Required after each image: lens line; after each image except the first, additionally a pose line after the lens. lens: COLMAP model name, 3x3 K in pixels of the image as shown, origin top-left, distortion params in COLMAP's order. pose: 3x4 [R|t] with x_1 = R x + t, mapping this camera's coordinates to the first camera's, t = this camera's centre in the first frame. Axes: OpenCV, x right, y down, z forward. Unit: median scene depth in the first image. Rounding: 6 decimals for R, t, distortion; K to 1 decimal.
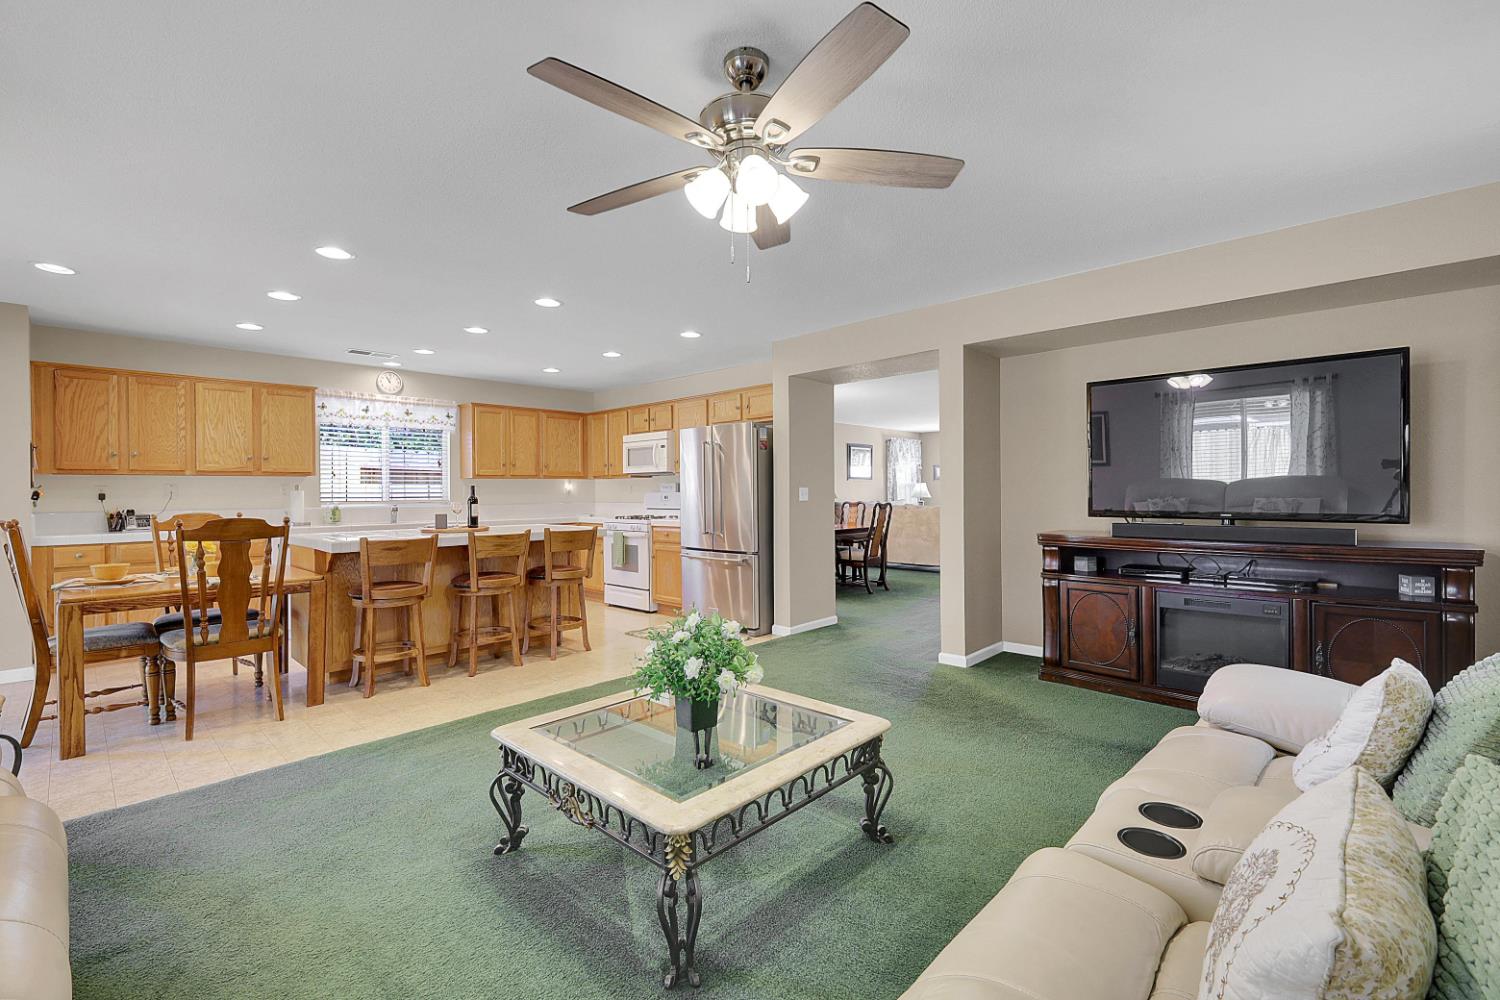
lens RADIAL K [[652.3, 0, 751.5], [0, 652.3, 494.5], [0, 0, 1]] dist [0.002879, 0.000263]
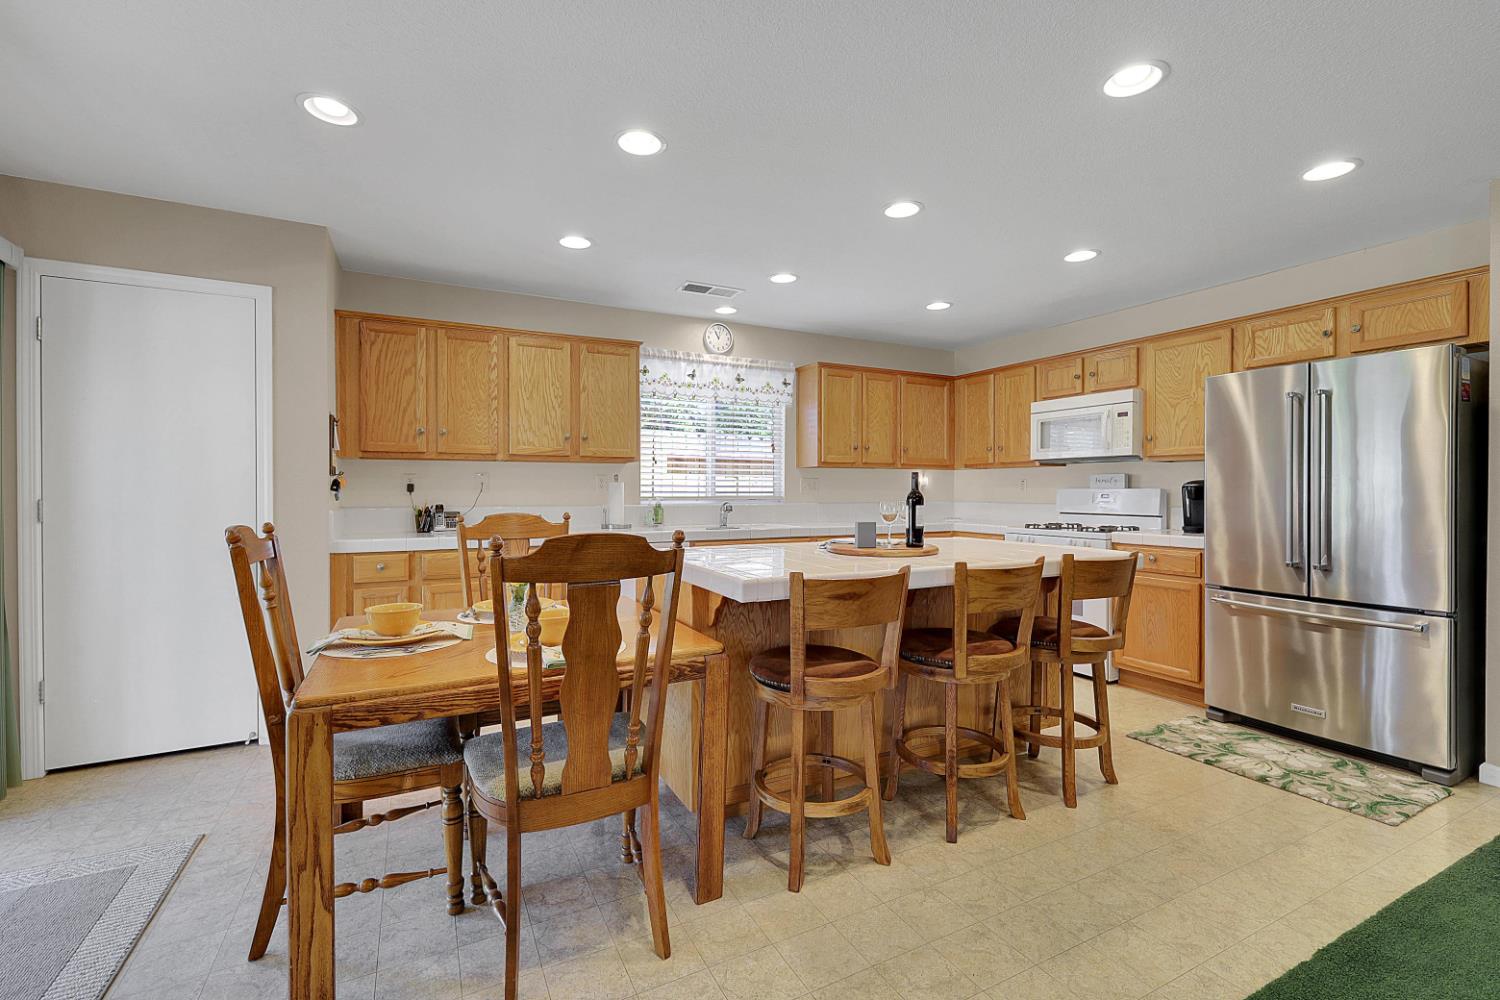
lens RADIAL K [[652.3, 0, 751.5], [0, 652.3, 494.5], [0, 0, 1]] dist [0.002879, 0.000263]
pose [[0.945139, 0.010419, -0.326502, -0.338693], [-0.009259, 0.999944, 0.005107, 0.003438], [0.326536, -0.001804, 0.945183, 0.379947]]
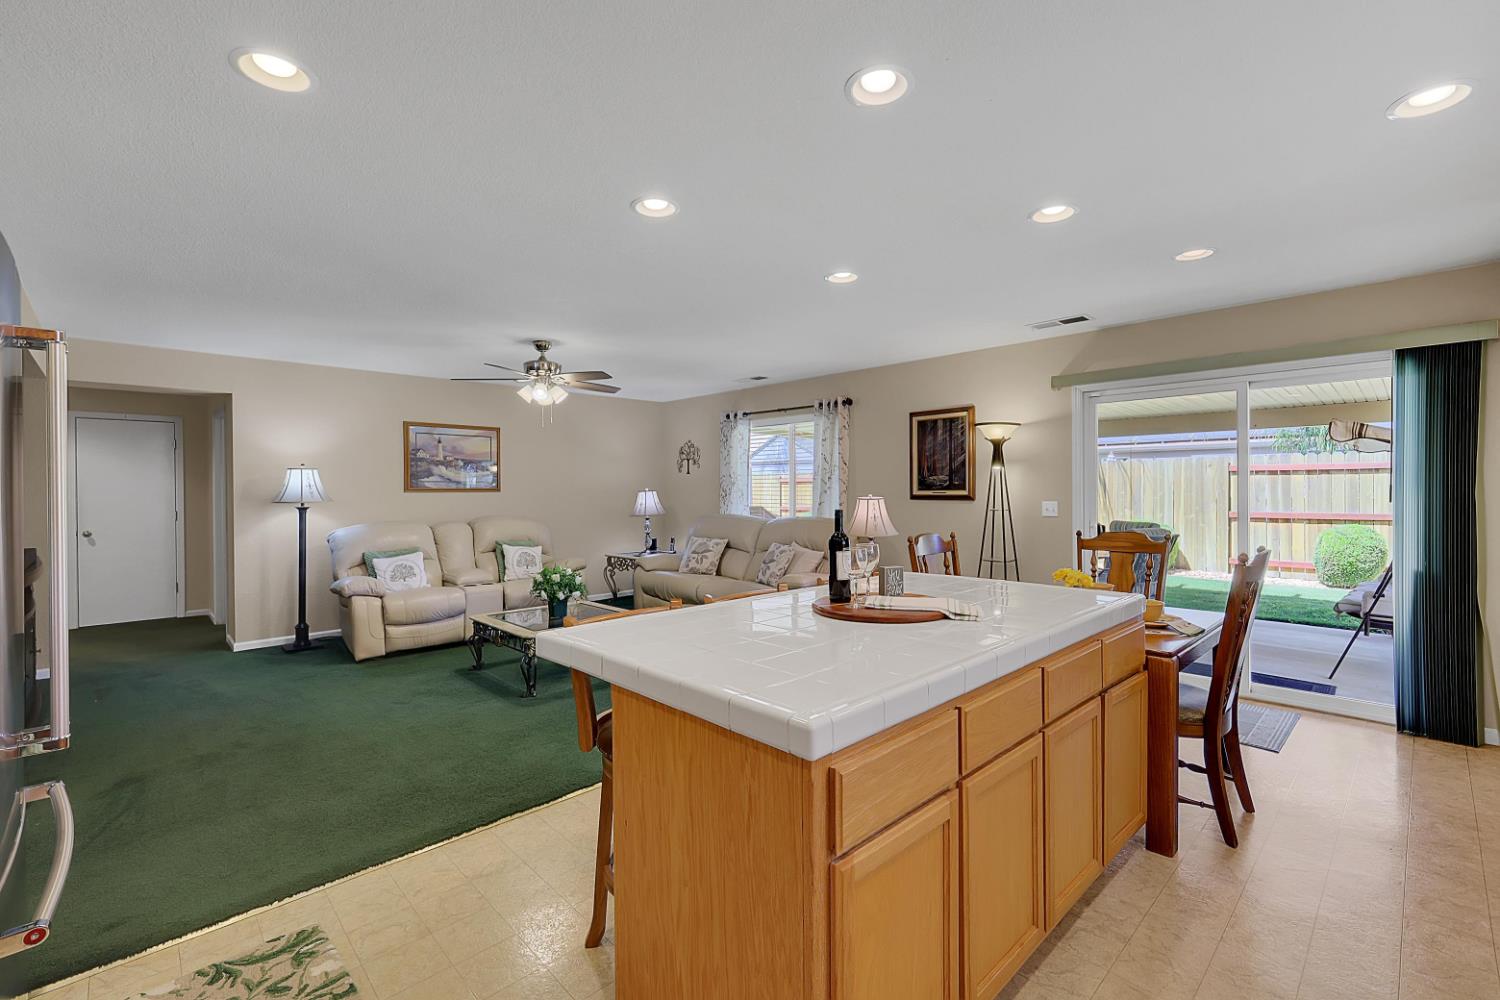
lens RADIAL K [[652.3, 0, 751.5], [0, 652.3, 494.5], [0, 0, 1]] dist [0.002879, 0.000263]
pose [[-0.999114, 0.013924, 0.039704, -0.343873], [0.014251, 0.999867, 0.007970, -0.024616], [-0.039588, 0.008528, -0.999180, 1.313145]]
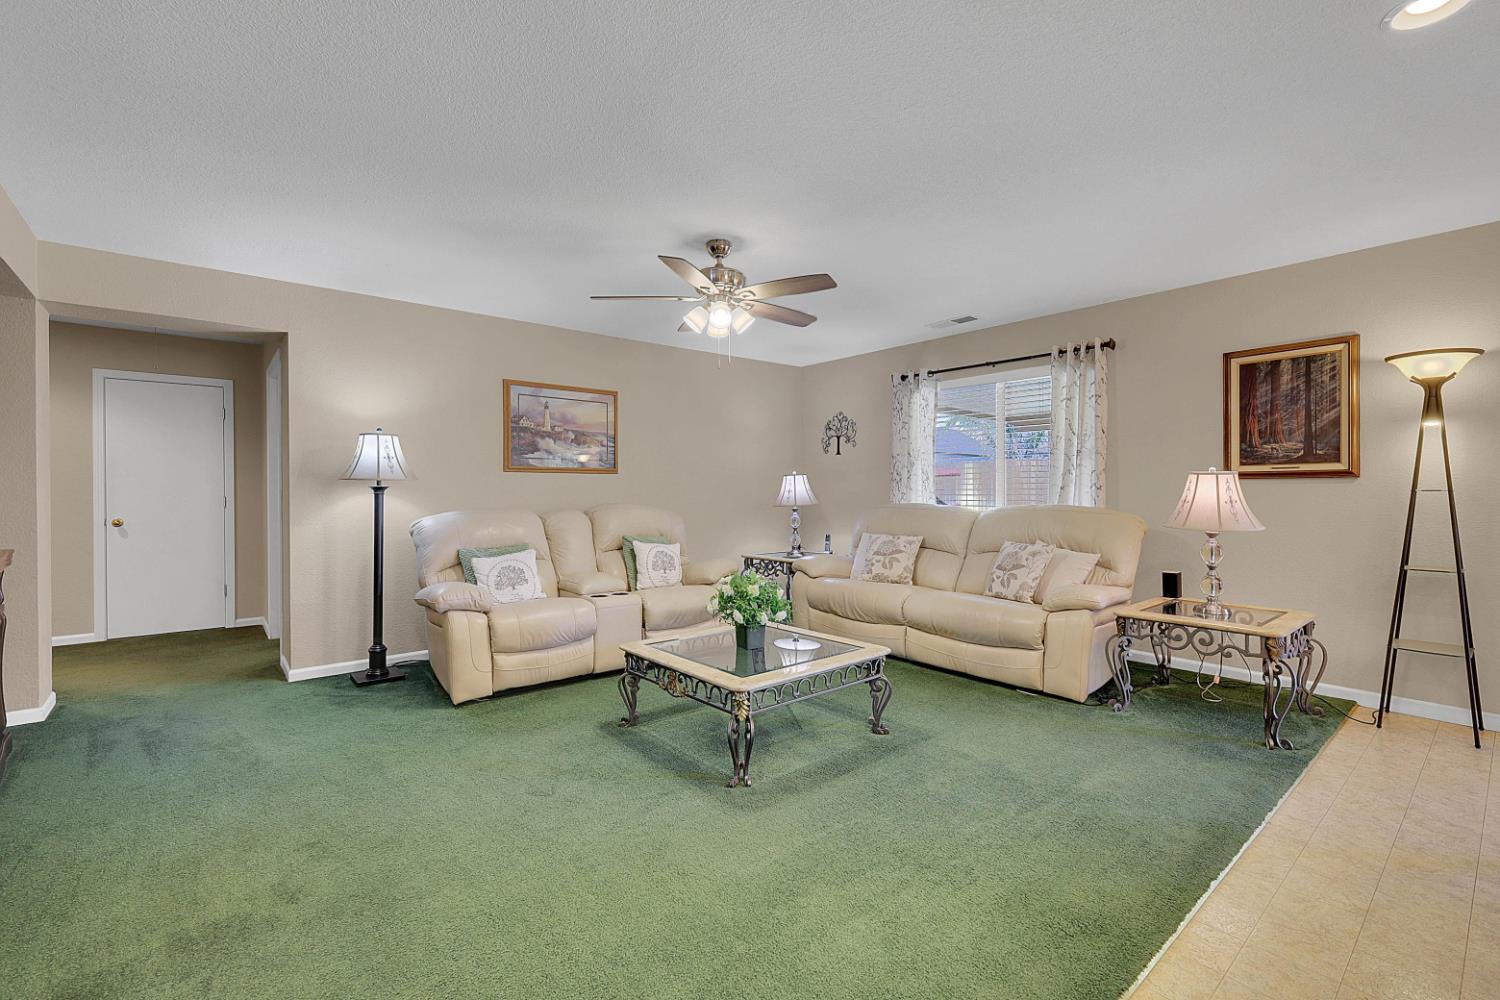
lens RADIAL K [[652.3, 0, 751.5], [0, 652.3, 494.5], [0, 0, 1]] dist [0.002879, 0.000263]
pose [[-0.994351, 0.011323, 0.105536, -0.101286], [0.011842, 0.999921, 0.004286, 0.004326], [-0.105479, 0.005512, -0.994406, 1.015475]]
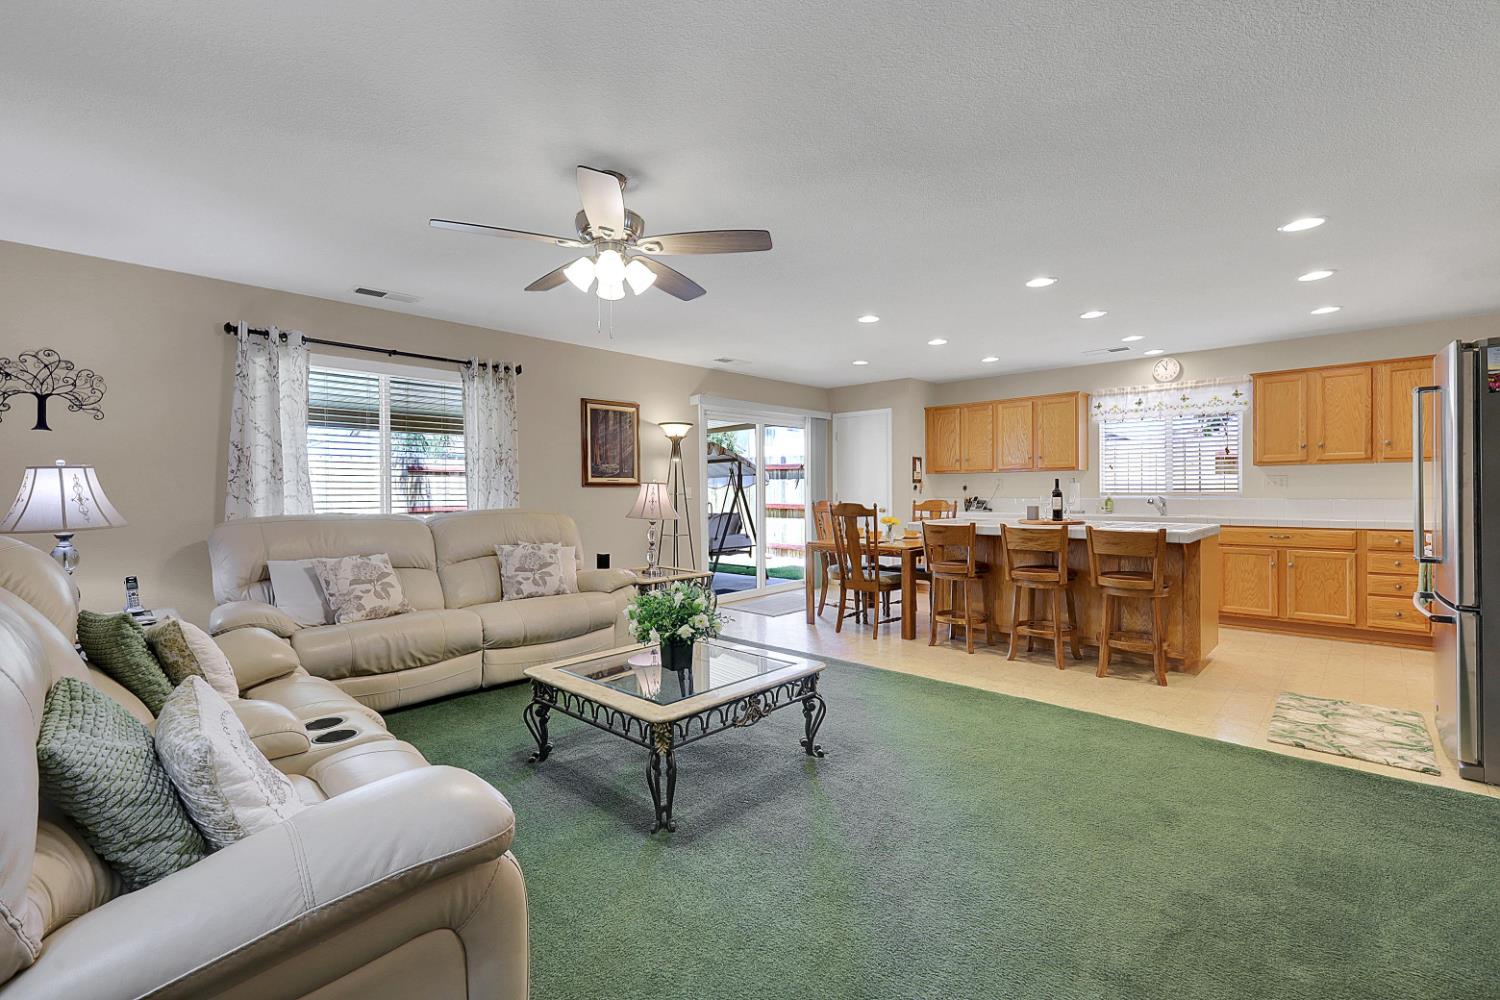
lens RADIAL K [[656.0, 0, 751.7], [0, 656.0, 494.8], [0, 0, 1]] dist [0.003863, 0.000011]
pose [[0.004378, 0.014566, -0.999884, 0.516517], [0.004516, 0.999883, 0.014586, -0.005069], [0.999980, -0.004580, 0.004312, 0.475454]]
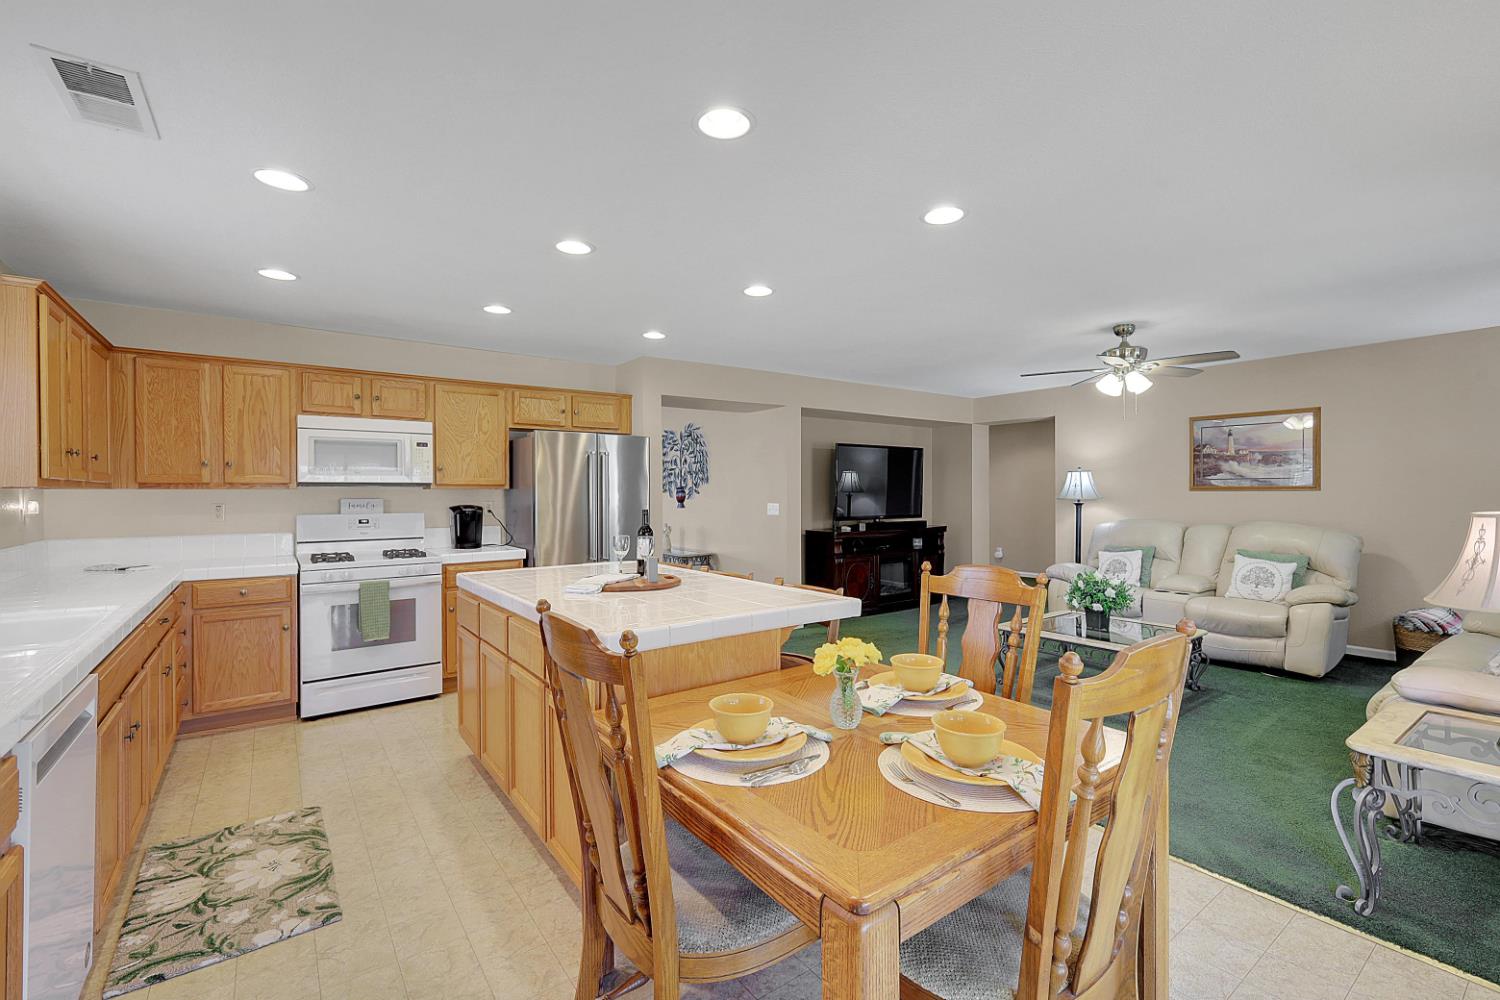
lens RADIAL K [[652.3, 0, 751.5], [0, 652.3, 494.5], [0, 0, 1]] dist [0.002879, 0.000263]
pose [[0.169605, 0.003687, 0.985505, -0.936046], [0.007087, 0.999963, -0.004961, -0.021485], [-0.985487, 0.007826, 0.169573, 0.708933]]
